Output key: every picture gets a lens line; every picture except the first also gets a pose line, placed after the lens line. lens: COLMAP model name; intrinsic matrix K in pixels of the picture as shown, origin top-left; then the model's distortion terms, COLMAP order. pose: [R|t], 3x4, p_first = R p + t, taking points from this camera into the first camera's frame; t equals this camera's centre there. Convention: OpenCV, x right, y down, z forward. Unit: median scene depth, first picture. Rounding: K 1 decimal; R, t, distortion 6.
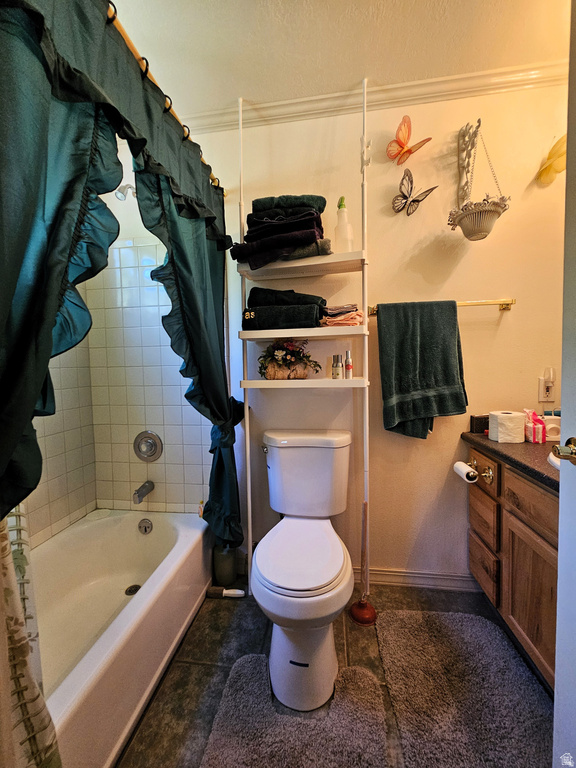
lens RADIAL K [[324.0, 0, 288.0], [0, 324.0, 384.0], [0, 0, 1]] dist [-0.001162, -0.000117]
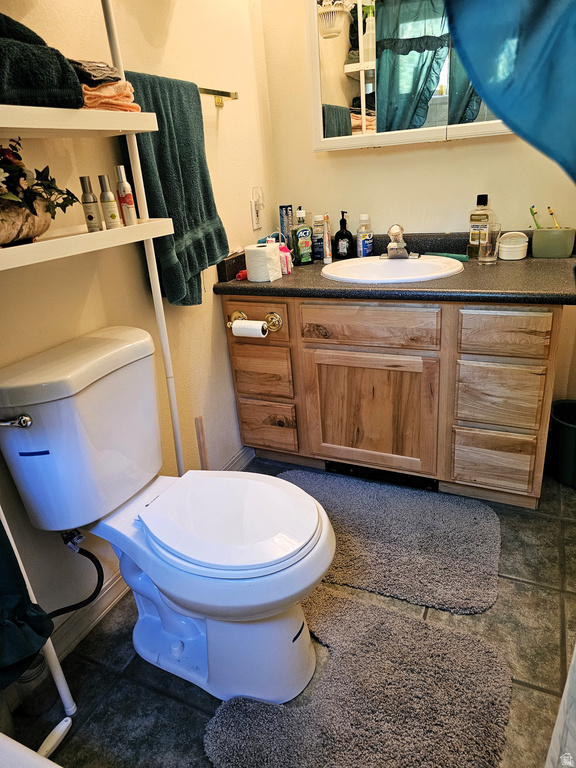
lens RADIAL K [[509.5, 0, 288.0], [0, 509.5, 384.0], [0, 0, 1]] dist [0.003592, 0.001014]
pose [[0.284321, -0.376137, 0.881863, -0.572523], [0.130786, 0.926443, 0.352985, -0.033369], [-0.949766, 0.014974, 0.312601, 0.502492]]
